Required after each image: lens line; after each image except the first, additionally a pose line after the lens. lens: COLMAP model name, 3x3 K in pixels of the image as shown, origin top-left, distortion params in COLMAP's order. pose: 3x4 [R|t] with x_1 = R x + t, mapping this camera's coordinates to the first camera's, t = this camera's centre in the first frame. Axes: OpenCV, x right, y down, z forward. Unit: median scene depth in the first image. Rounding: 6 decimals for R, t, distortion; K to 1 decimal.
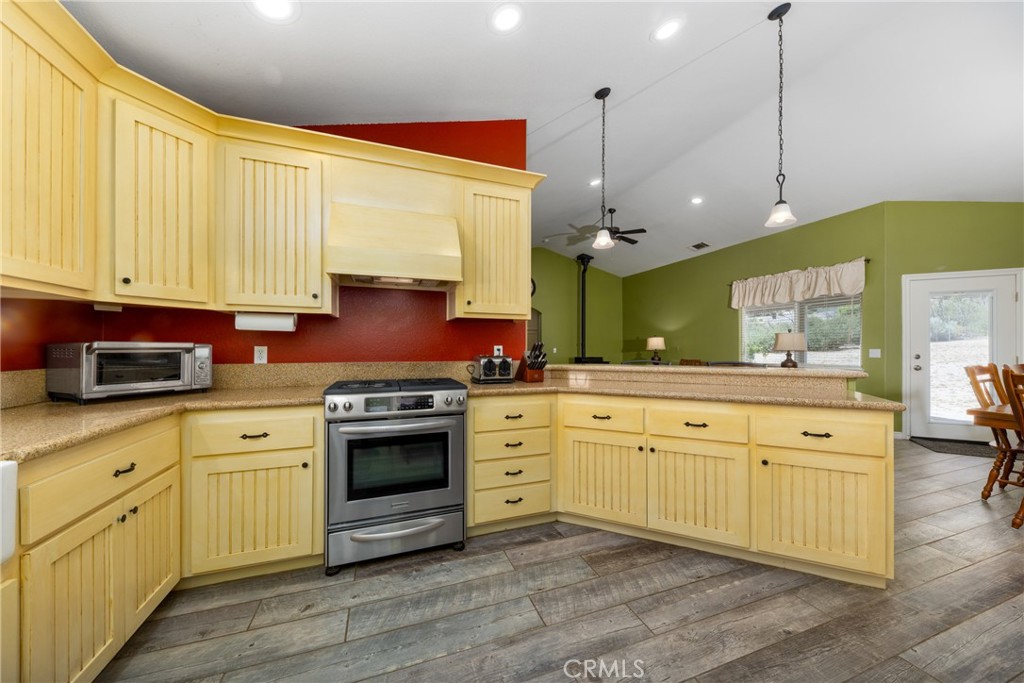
lens RADIAL K [[354.3, 0, 509.4], [0, 354.3, 345.9], [0, 0, 1]] dist [0.004130, -0.002054]
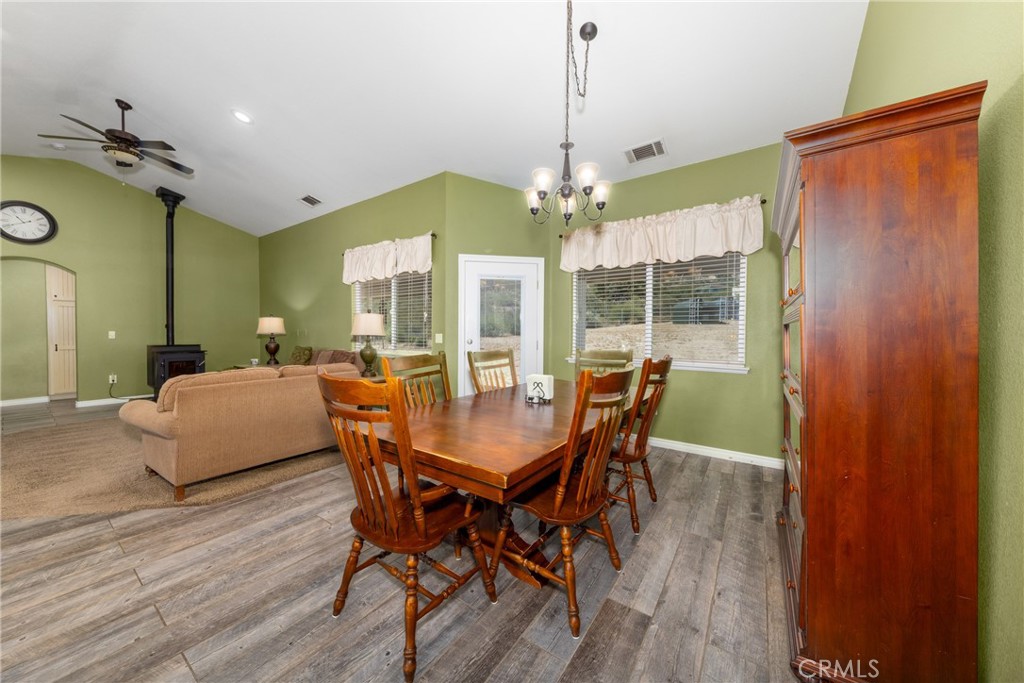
lens RADIAL K [[354.3, 0, 511.2], [0, 354.3, 336.7], [0, 0, 1]] dist [0.004130, -0.002054]
pose [[0.811856, -0.004212, 0.583842, 1.410006], [-0.007710, 0.999809, 0.017934, -0.001733], [-0.583806, -0.019061, 0.811669, 0.337649]]
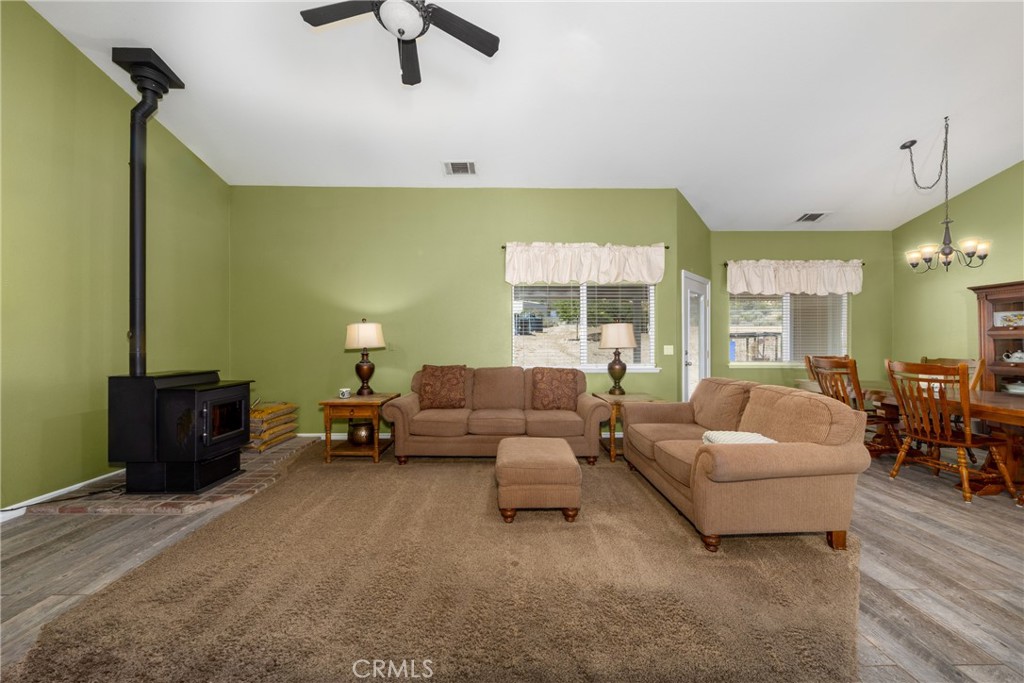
lens RADIAL K [[354.3, 0, 510.4], [0, 354.3, 343.6], [0, 0, 1]] dist [0.004130, -0.002054]
pose [[0.322483, -0.000083, 0.946575, 0.047420], [-0.004019, 0.999991, 0.001457, 0.009340], [-0.946567, -0.004274, 0.322479, 2.378329]]
